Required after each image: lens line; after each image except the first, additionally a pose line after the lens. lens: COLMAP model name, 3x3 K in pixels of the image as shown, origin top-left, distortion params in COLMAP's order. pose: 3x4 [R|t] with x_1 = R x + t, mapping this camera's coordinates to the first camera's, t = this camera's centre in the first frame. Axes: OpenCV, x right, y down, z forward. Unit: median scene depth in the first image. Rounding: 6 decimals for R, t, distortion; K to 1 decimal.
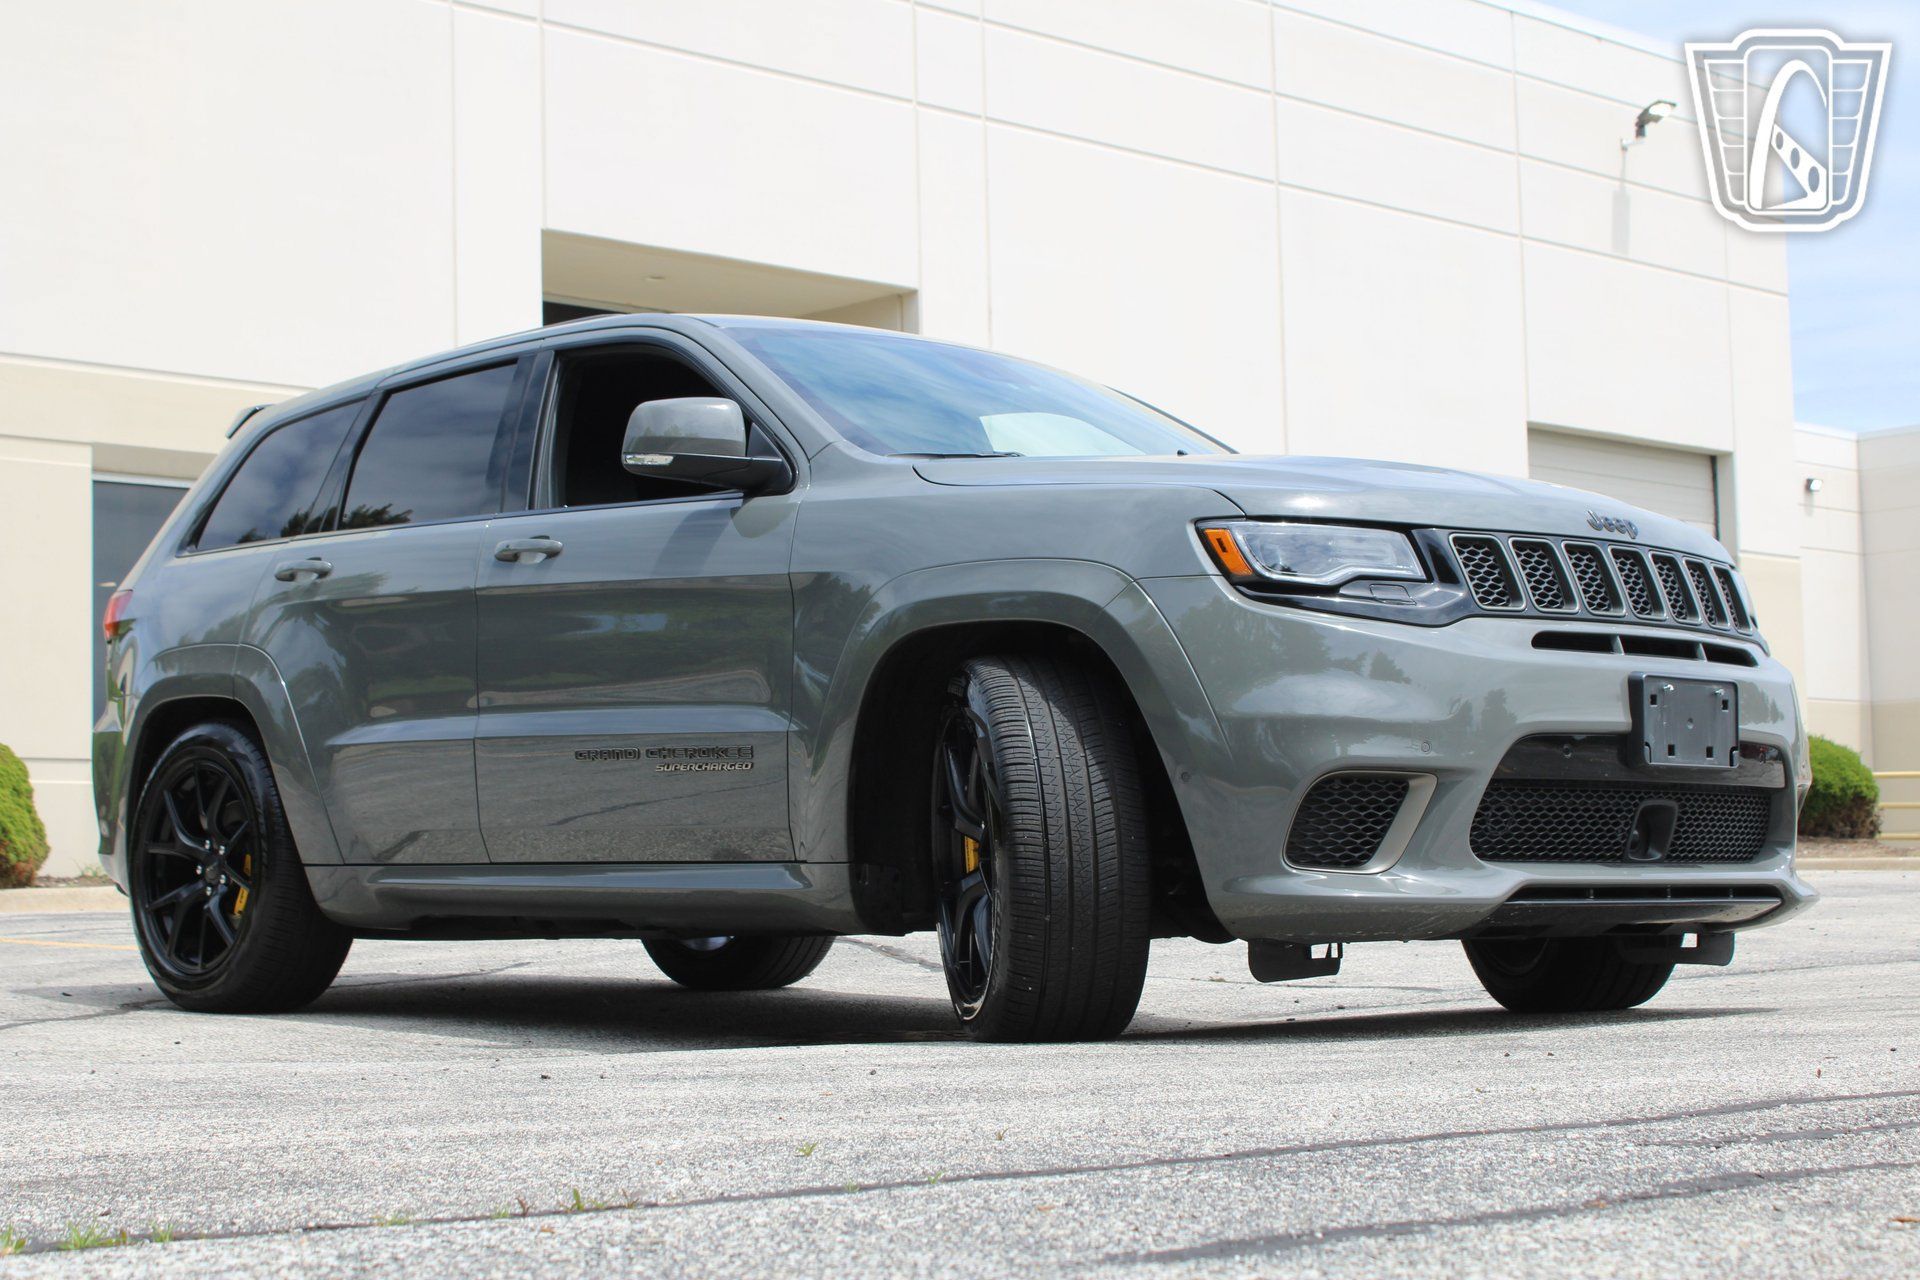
lens RADIAL K [[3030.4, 0, 948.0], [0, 3030.4, 640.6], [0, 0, 1]] dist [0.003849, 0.000000]
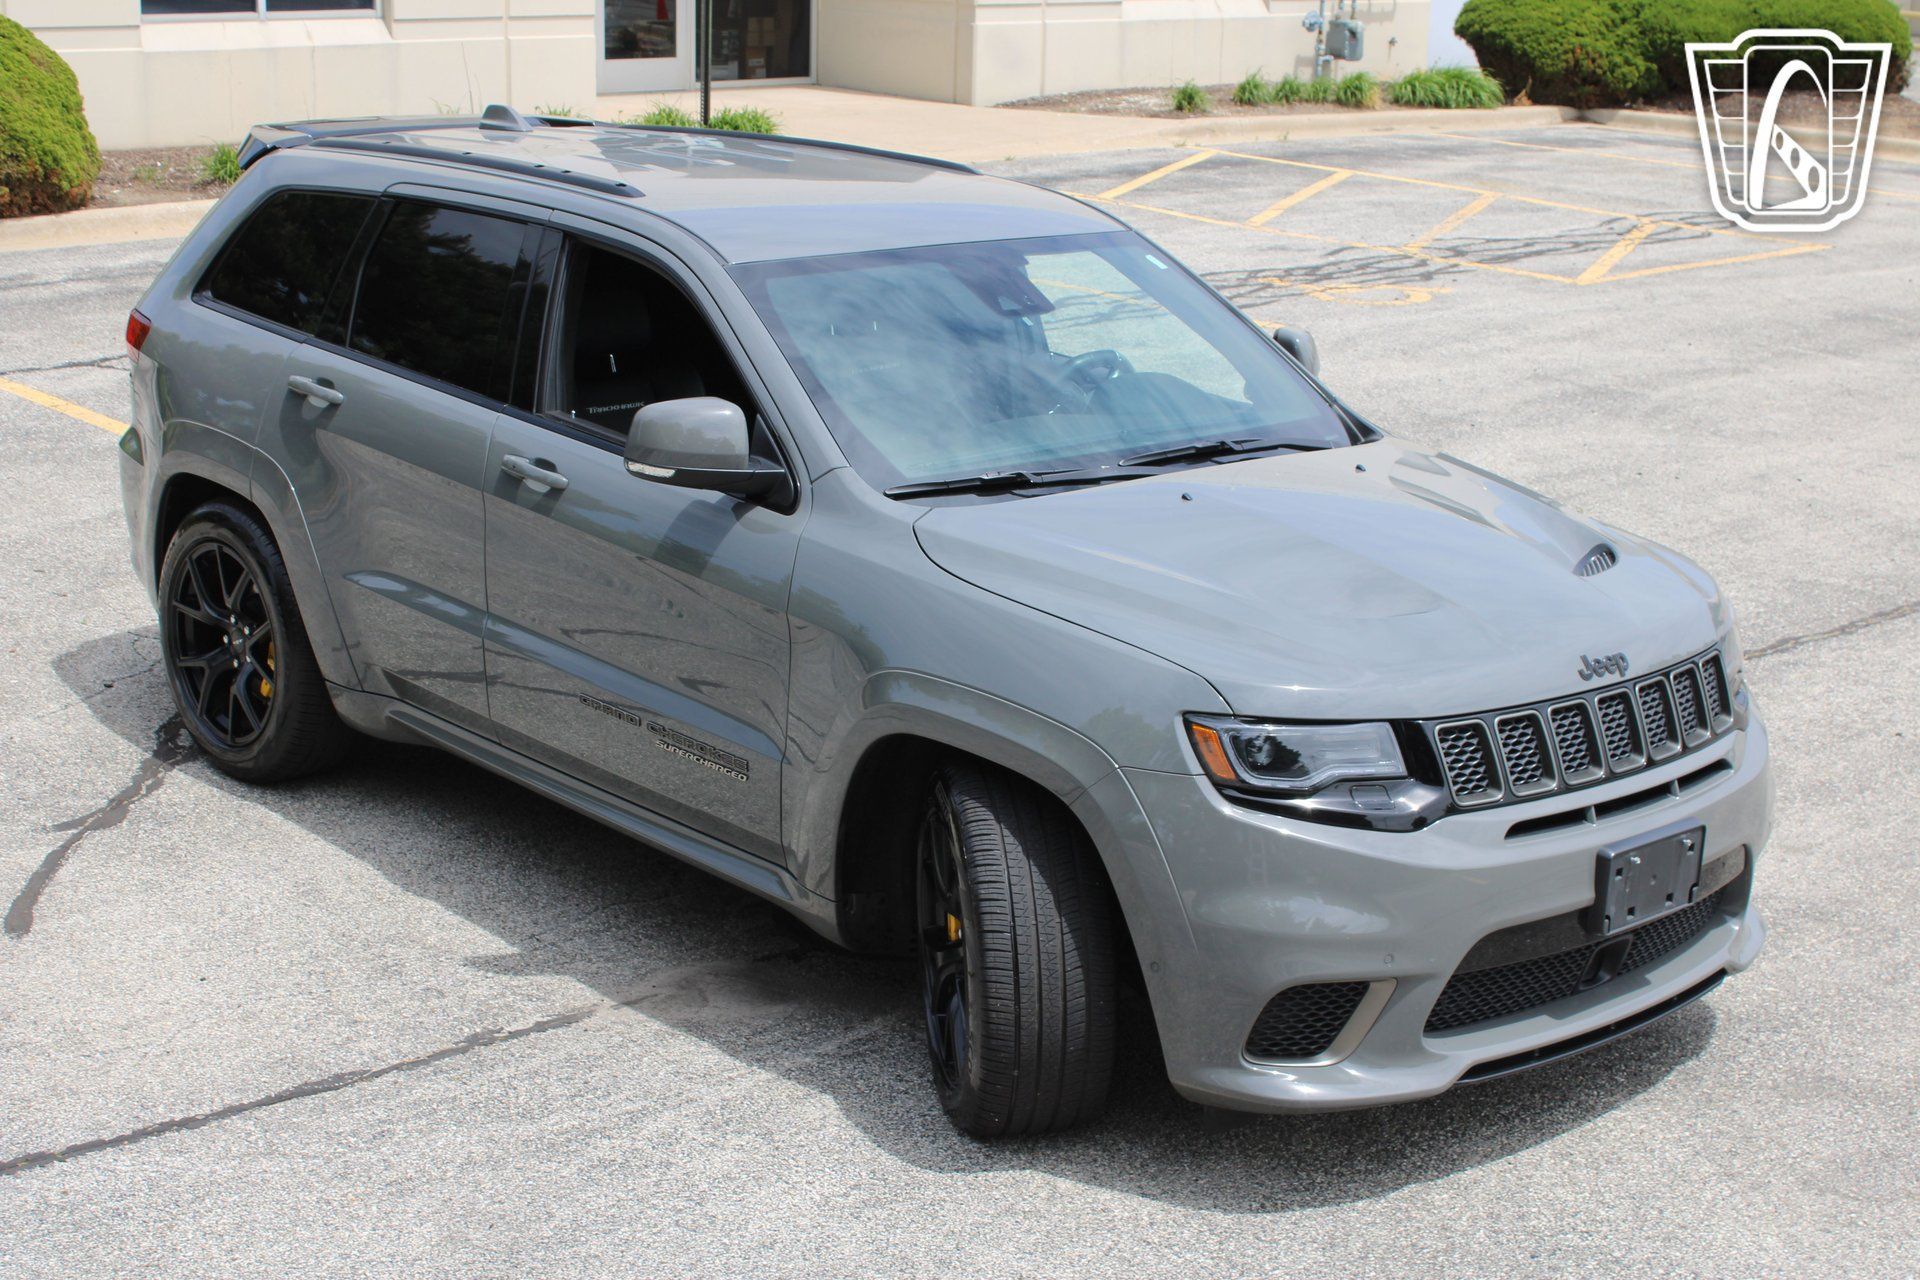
lens RADIAL K [[2893.0, 0, 976.7], [0, 2893.0, 643.0], [0, 0, 1]] dist [-0.006742, 0.000000]
pose [[0.998882, 0.047214, 0.002518, 0.008778], [-0.045282, 0.939961, 0.338266, -0.347534], [0.013604, -0.338002, 0.941047, 0.094828]]
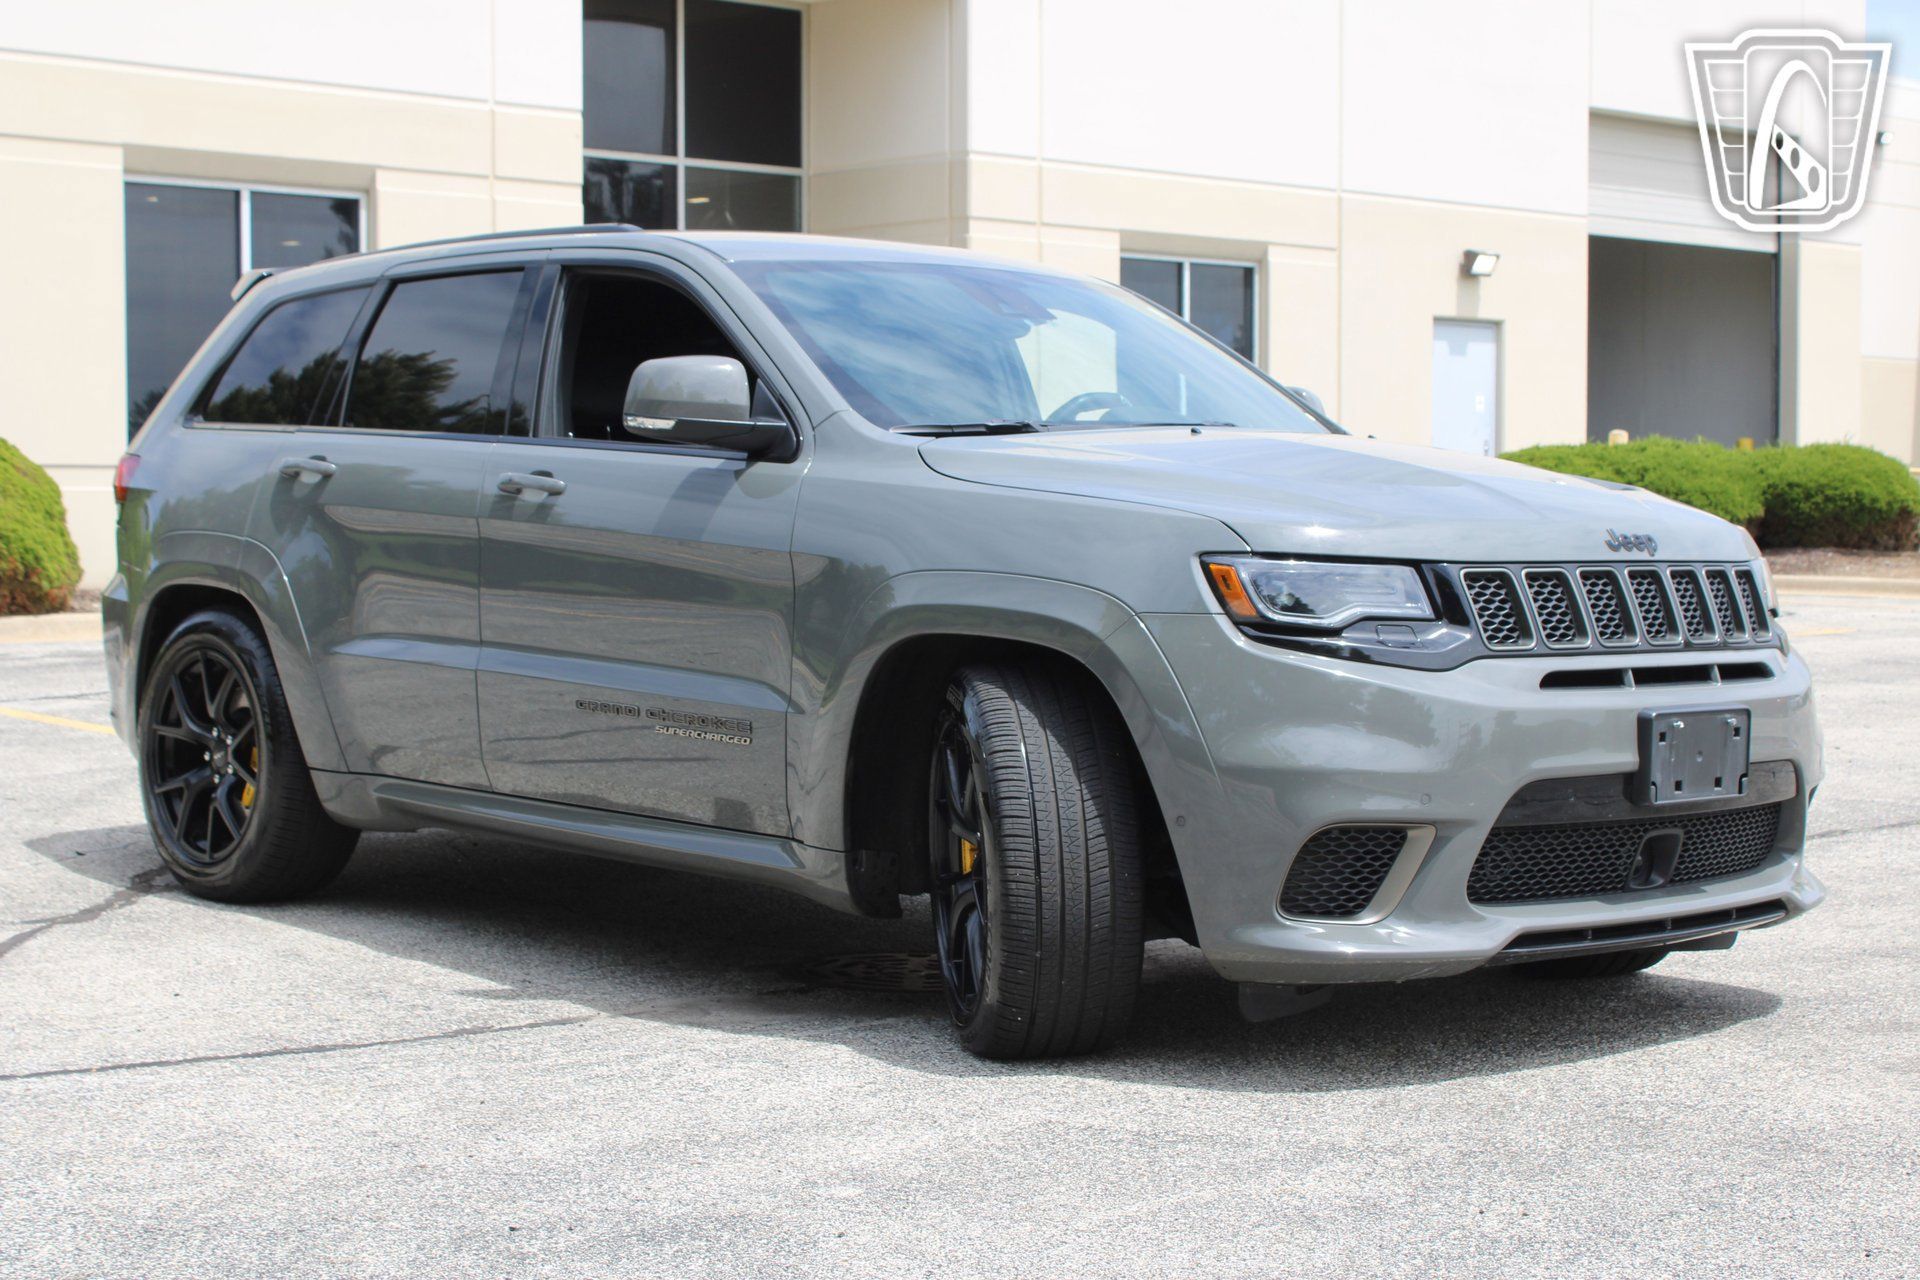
lens RADIAL K [[3030.4, 0, 953.2], [0, 3030.4, 625.1], [0, 0, 1]] dist [0.003849, 0.000000]
pose [[0.999650, 0.022716, -0.013582, 0.014385], [-0.020872, 0.992161, 0.123210, -0.123137], [0.016274, -0.122883, 0.992288, 0.024072]]
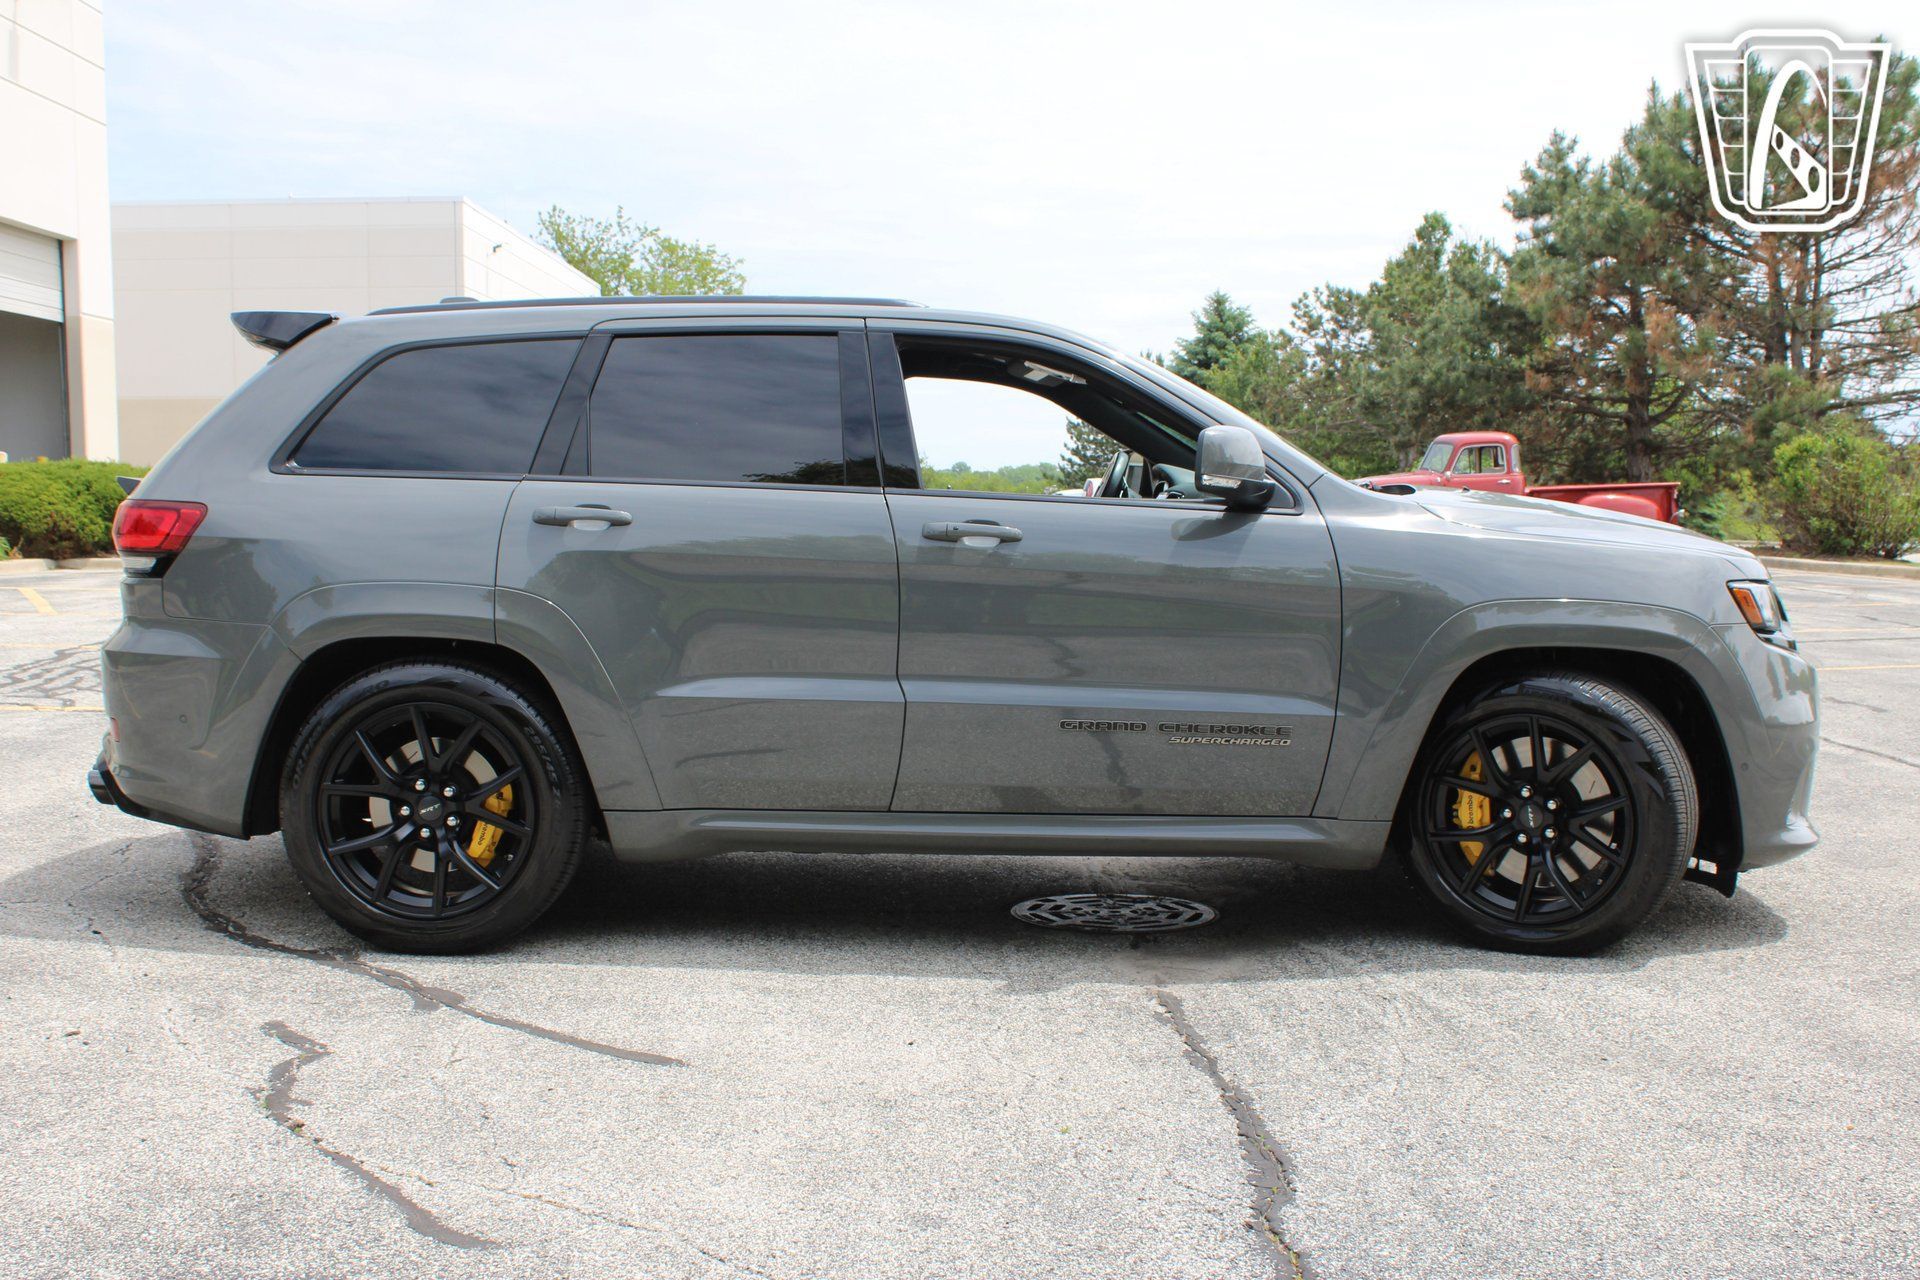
lens RADIAL K [[2006.0, 0, 955.3], [0, 2006.0, 644.7], [0, 0, 1]] dist [-0.058858, 0.000000]
pose [[0.680262, -0.037099, 0.732029, -0.764394], [-0.071764, 0.990549, 0.116890, -0.084170], [-0.729447, -0.132050, 0.671171, 0.578479]]
